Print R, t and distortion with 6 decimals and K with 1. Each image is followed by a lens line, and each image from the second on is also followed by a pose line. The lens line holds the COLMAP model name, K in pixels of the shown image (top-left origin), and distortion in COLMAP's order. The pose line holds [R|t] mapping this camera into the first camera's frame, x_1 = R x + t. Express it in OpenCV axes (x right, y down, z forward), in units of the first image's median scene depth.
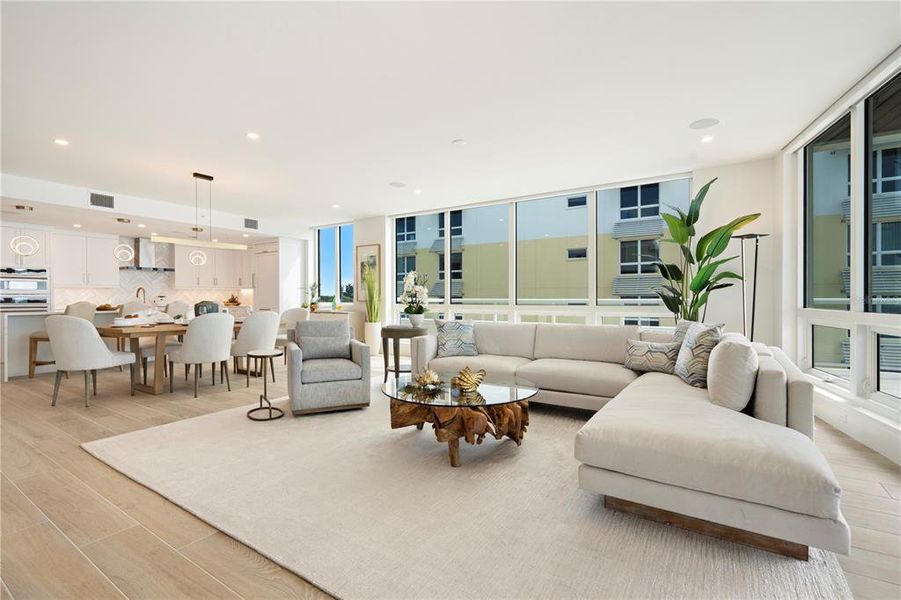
lens RADIAL K [[416.5, 0, 450.5], [0, 416.5, 300.0], [0, 0, 1]] dist [0.000403, 0.000444]
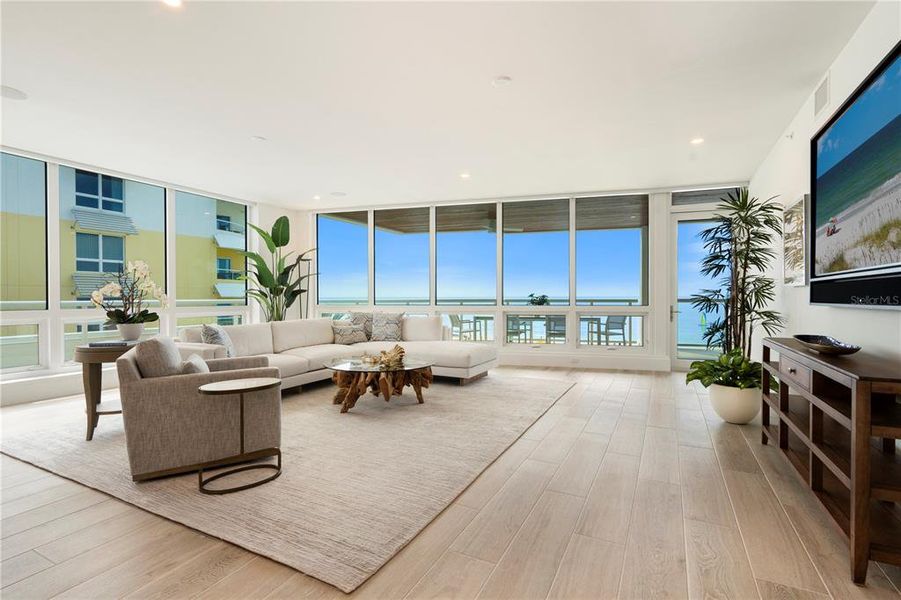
lens RADIAL K [[424.5, 0, 447.4], [0, 424.5, 296.8], [0, 0, 1]] dist [-0.000798, 0.000041]
pose [[-0.116329, 0.002275, 0.993208, -0.535737], [0.009822, 0.999951, -0.001140, -0.001860], [-0.993162, 0.009622, -0.116345, 0.364105]]
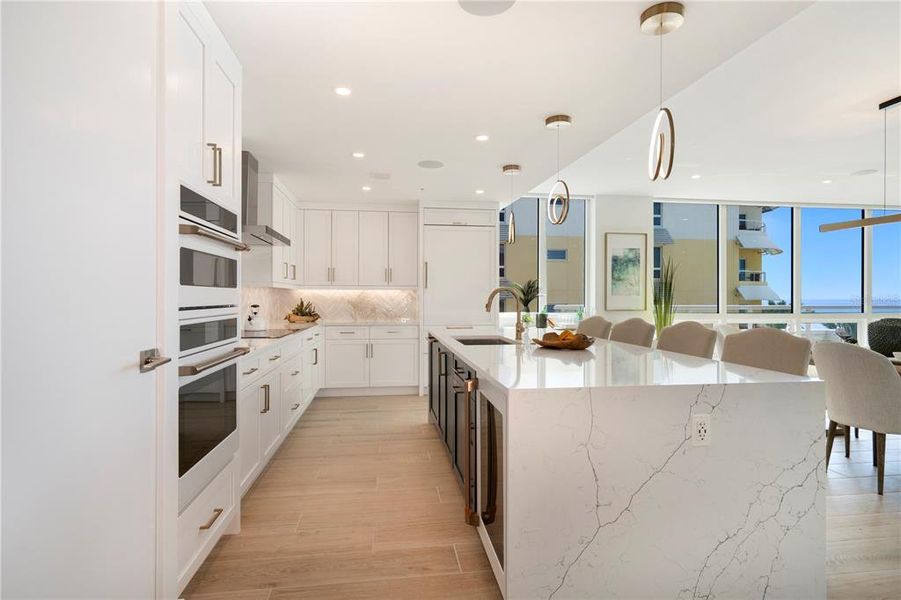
lens RADIAL K [[456.9, 0, 448.6], [0, 456.9, 294.2], [0, 0, 1]] dist [0.000794, 0.000813]
pose [[0.750679, 0.008371, 0.660614, -0.942474], [0.000920, 0.999906, -0.013715, -0.014725], [-0.660667, 0.010903, 0.750600, 0.601488]]
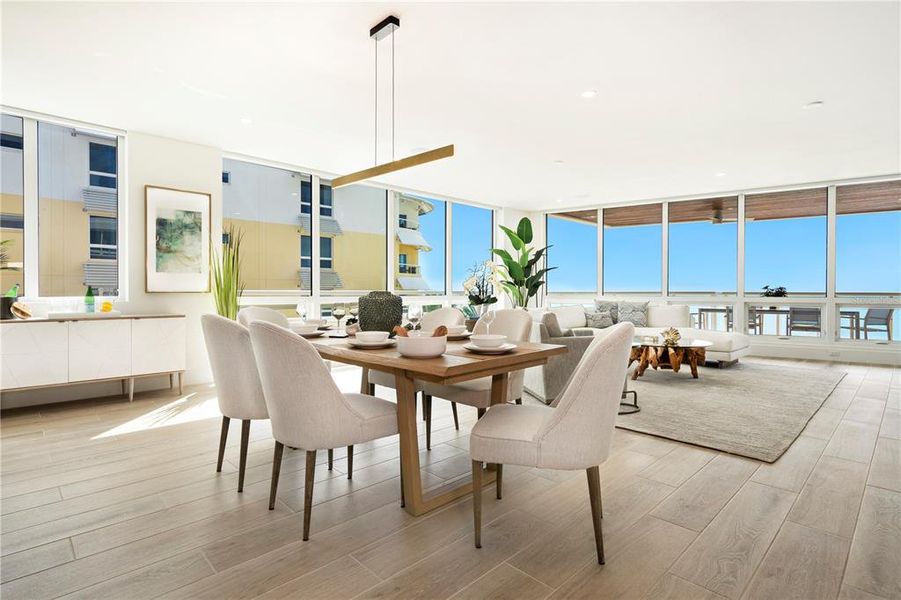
lens RADIAL K [[447.8, 0, 450.8], [0, 447.8, 293.4], [0, 0, 1]] dist [0.000126, 0.000215]
pose [[0.205953, -0.004062, 0.978553, -0.690148], [0.003661, 0.999988, 0.003380, 0.002920], [-0.978555, 0.002887, 0.205966, 0.526450]]
